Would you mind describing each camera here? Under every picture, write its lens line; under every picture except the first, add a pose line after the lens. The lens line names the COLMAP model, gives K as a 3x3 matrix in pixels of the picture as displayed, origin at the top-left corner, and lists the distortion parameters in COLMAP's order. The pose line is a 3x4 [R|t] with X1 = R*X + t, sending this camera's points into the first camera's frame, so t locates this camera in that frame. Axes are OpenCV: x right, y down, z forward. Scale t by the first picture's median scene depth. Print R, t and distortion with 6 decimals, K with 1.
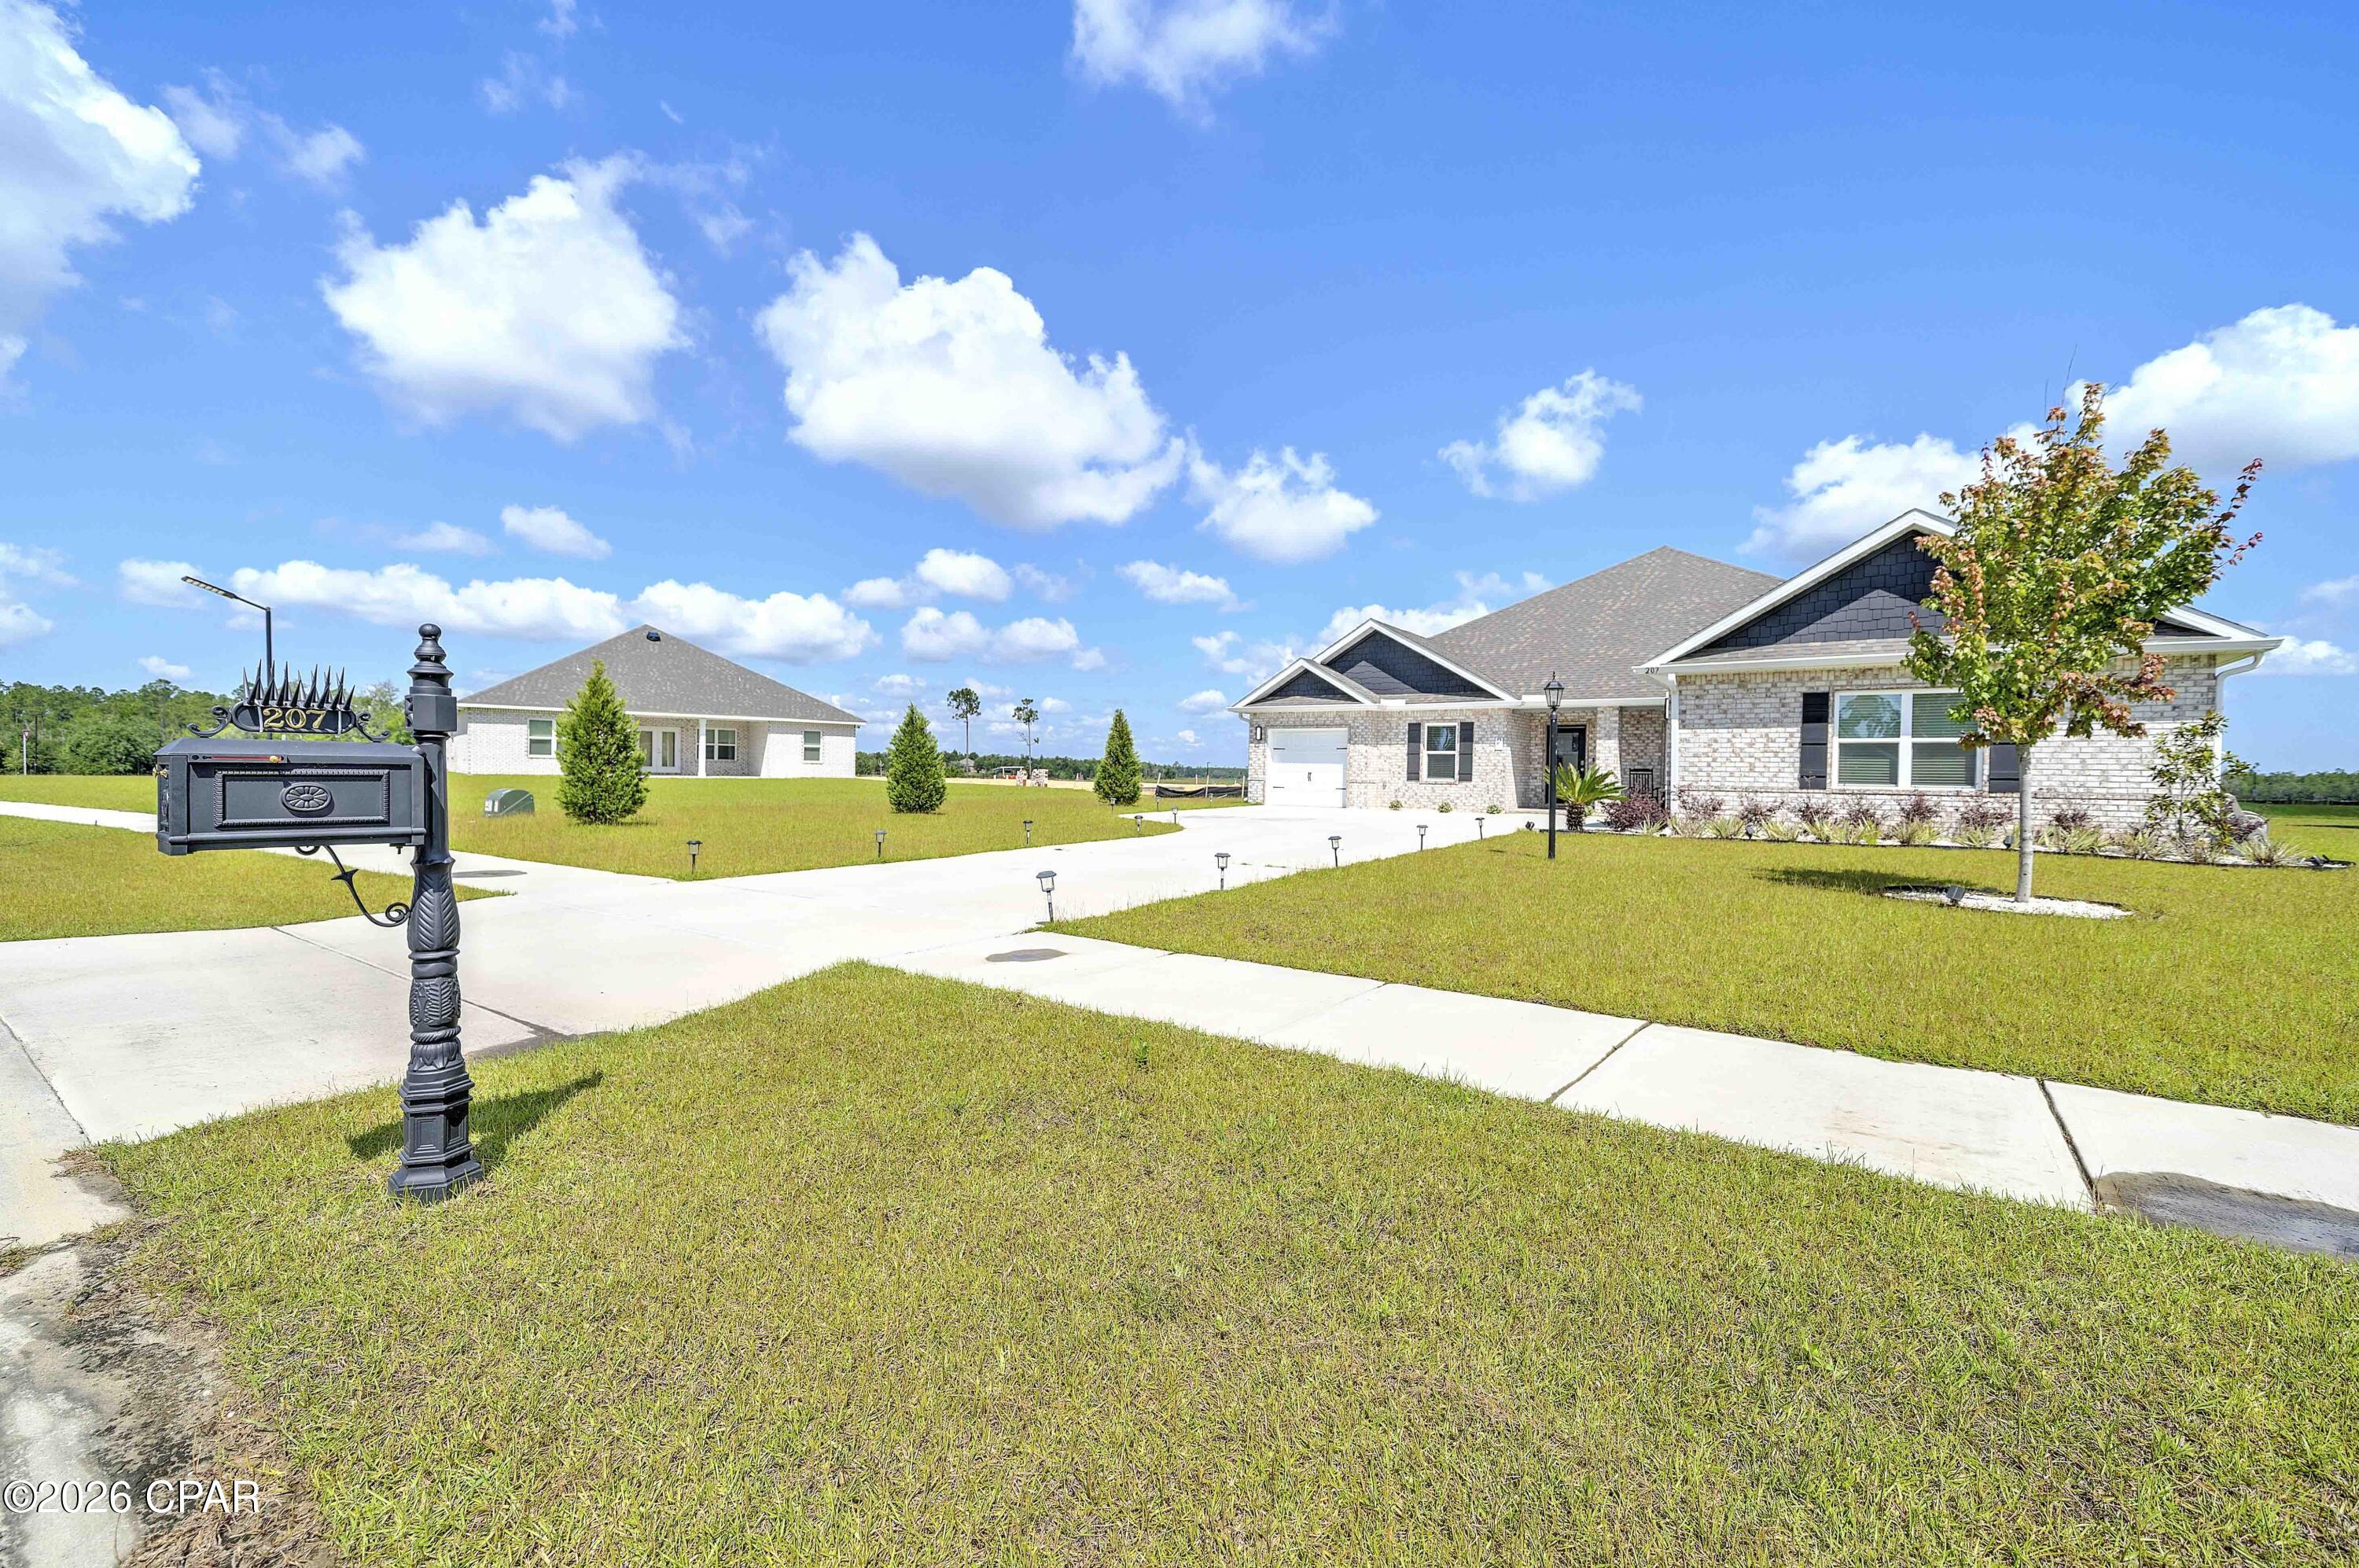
lens RADIAL K [[982.2, 0, 1188.1], [0, 982.2, 795.8], [0, 0, 1]] dist [0.002512, 0.000184]
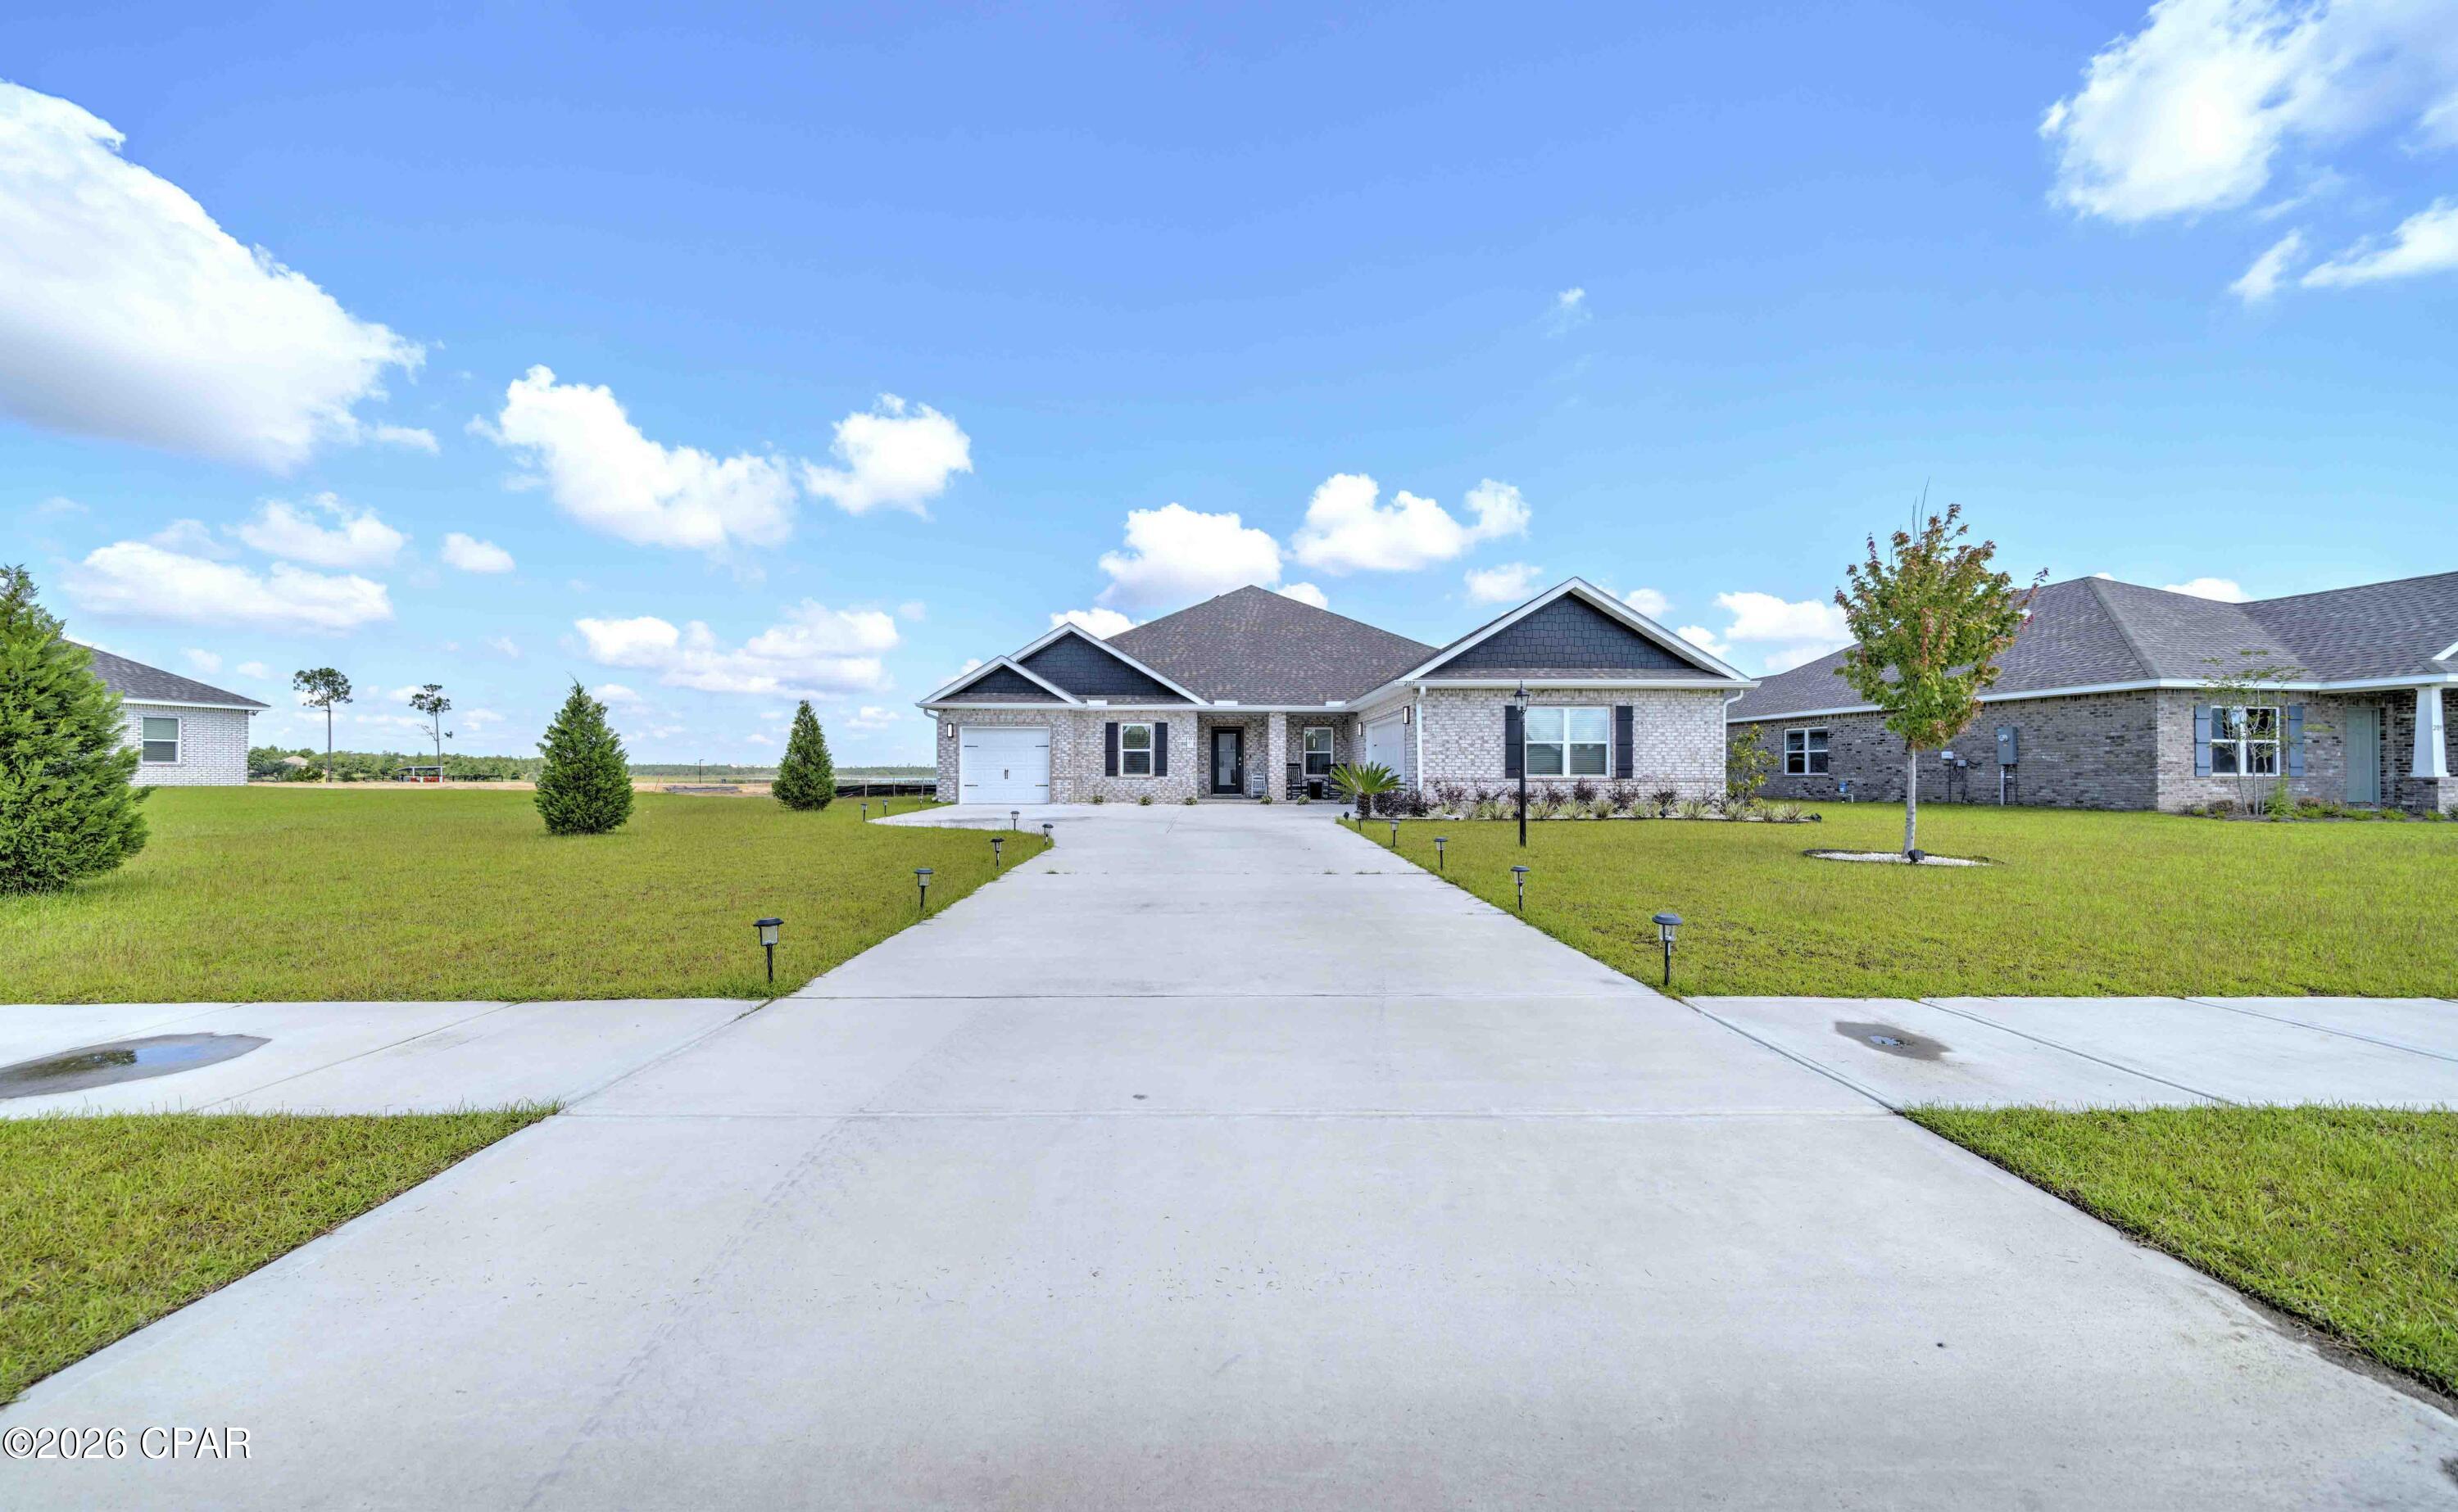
lens RADIAL K [[851.1, 0, 1222.4], [0, 851.1, 769.3], [0, 0, 1]] dist [-0.002520, -0.000061]
pose [[0.815502, -0.012086, 0.578628, -0.207174], [0.024144, 0.999622, -0.013149, -0.008143], [-0.578250, 0.024693, 0.815486, 0.176601]]
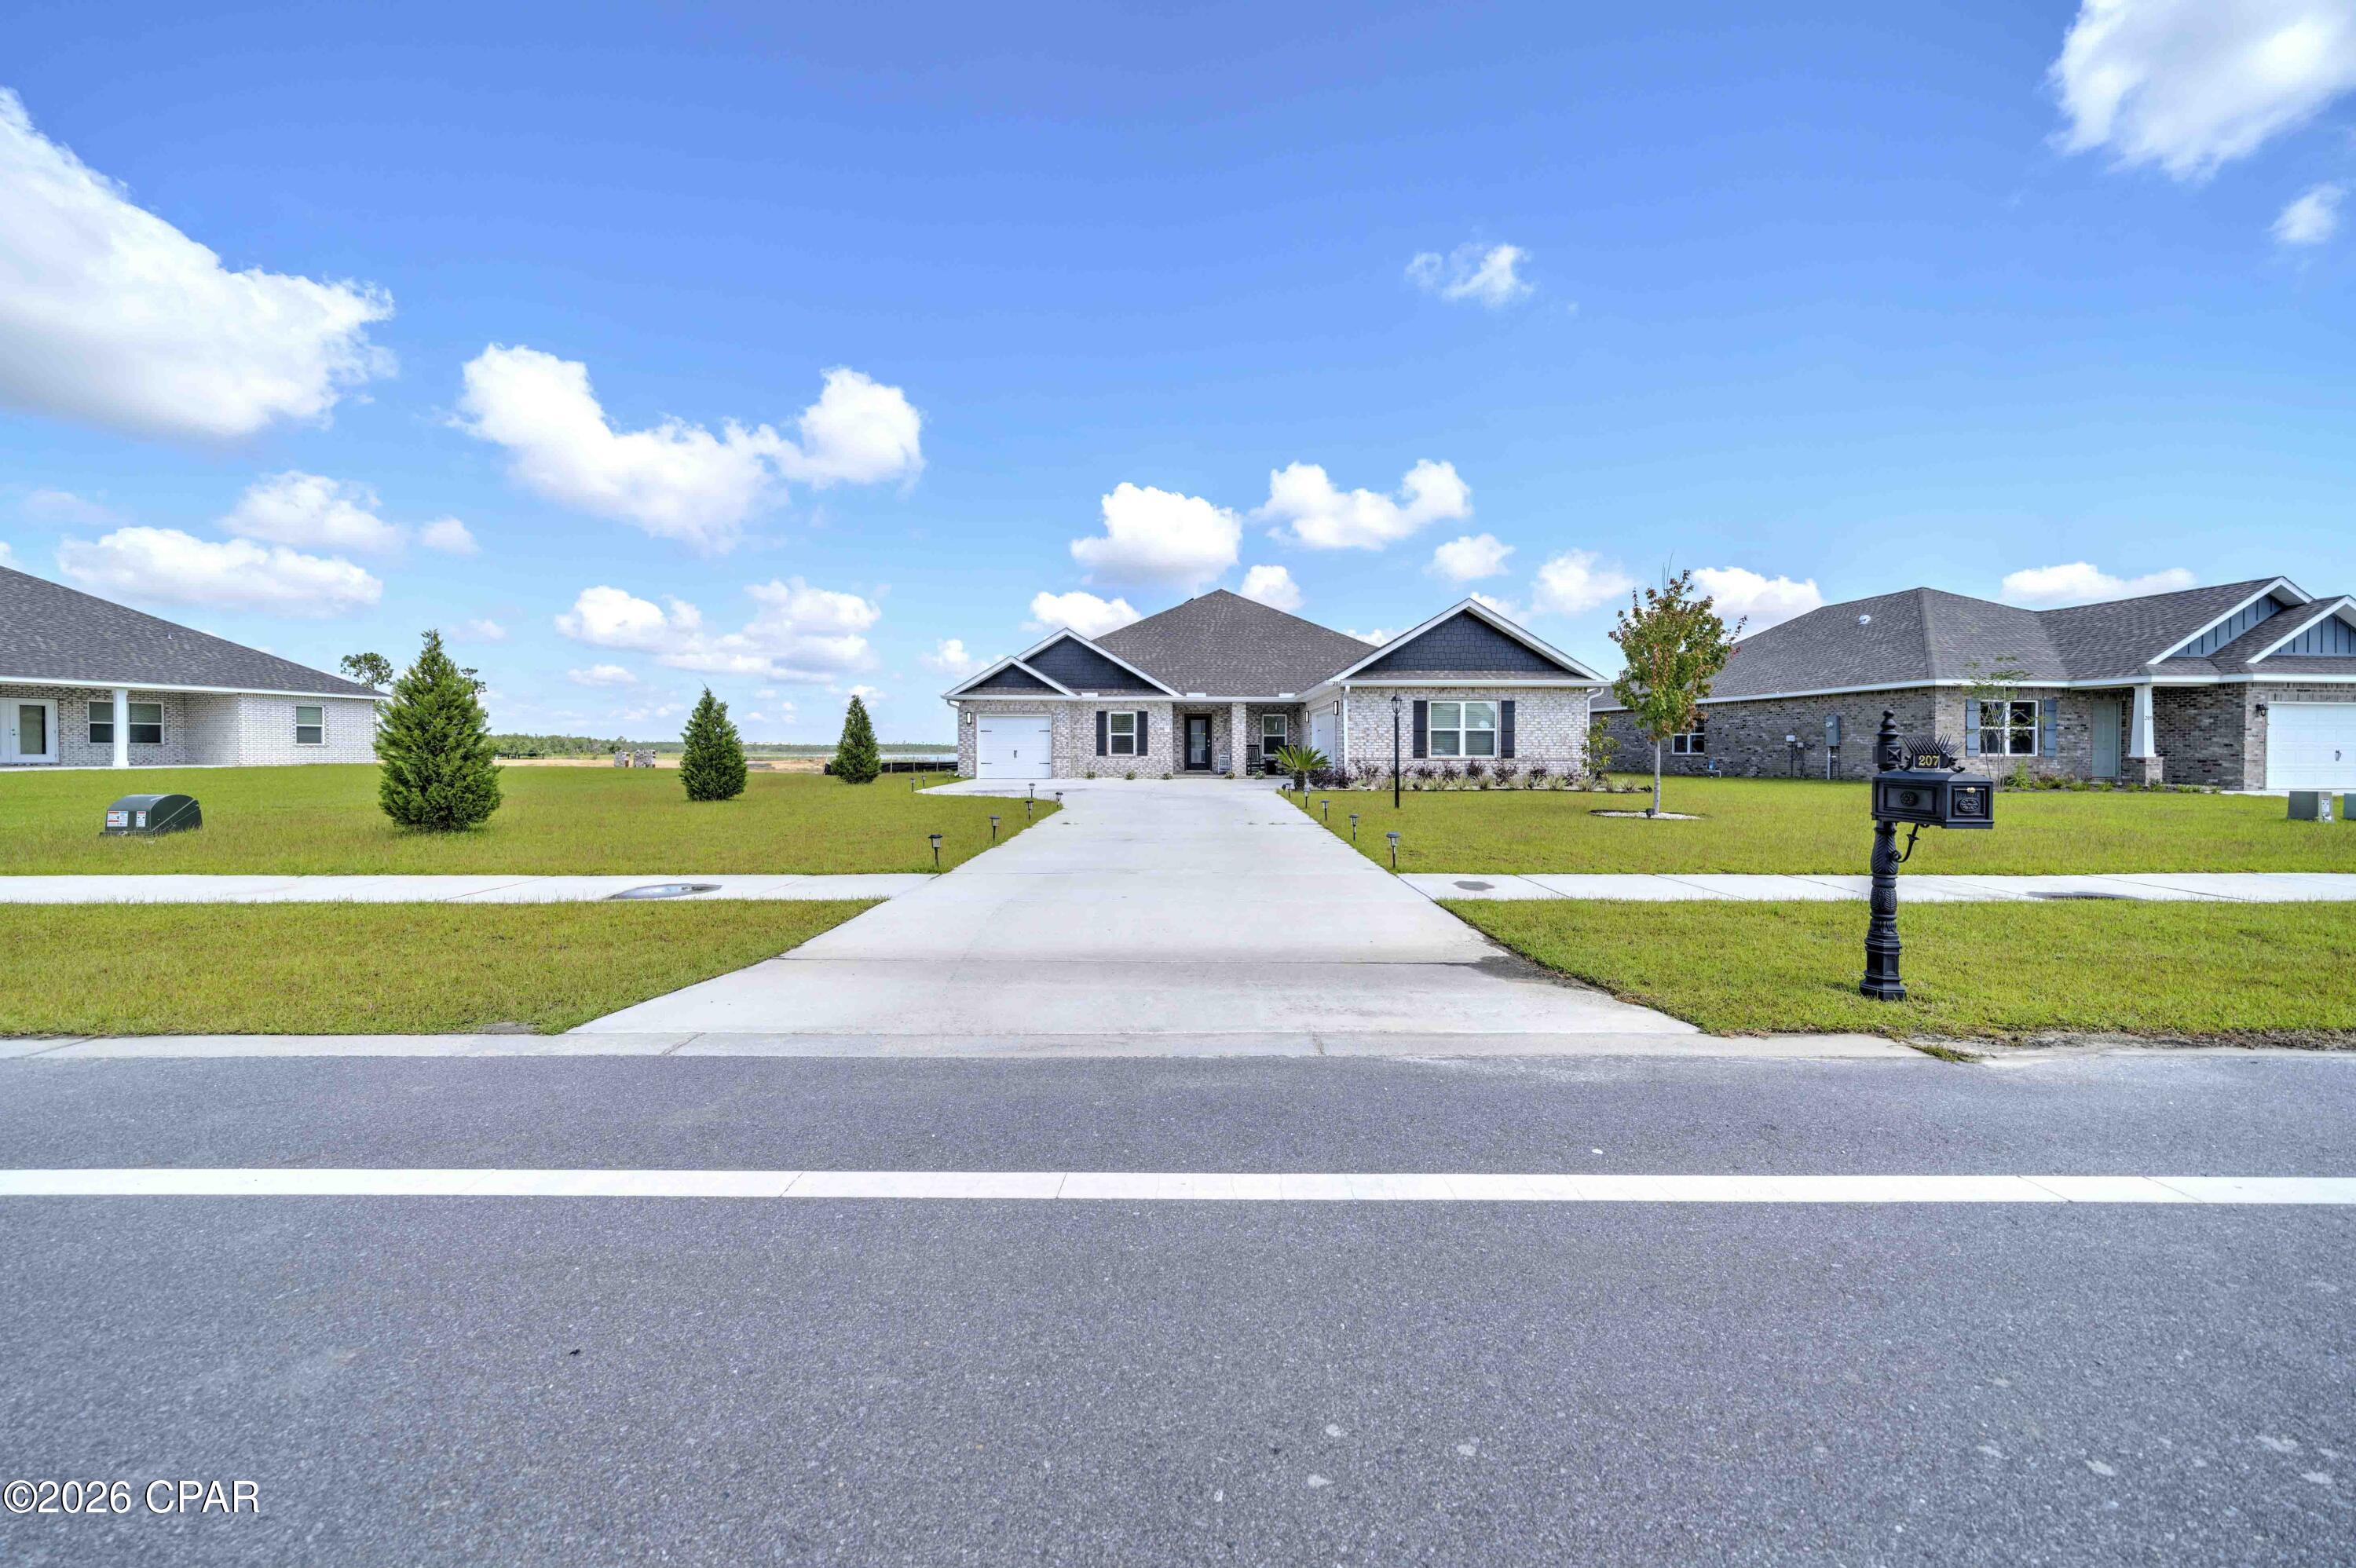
lens RADIAL K [[816.0, 0, 1202.3], [0, 816.0, 769.8], [0, 0, 1]] dist [-0.000635, 0.000277]
pose [[0.817158, -0.028864, 0.575690, -0.281022], [0.024223, 0.999583, 0.015734, -0.010688], [-0.575904, 0.001088, 0.817516, 0.046573]]
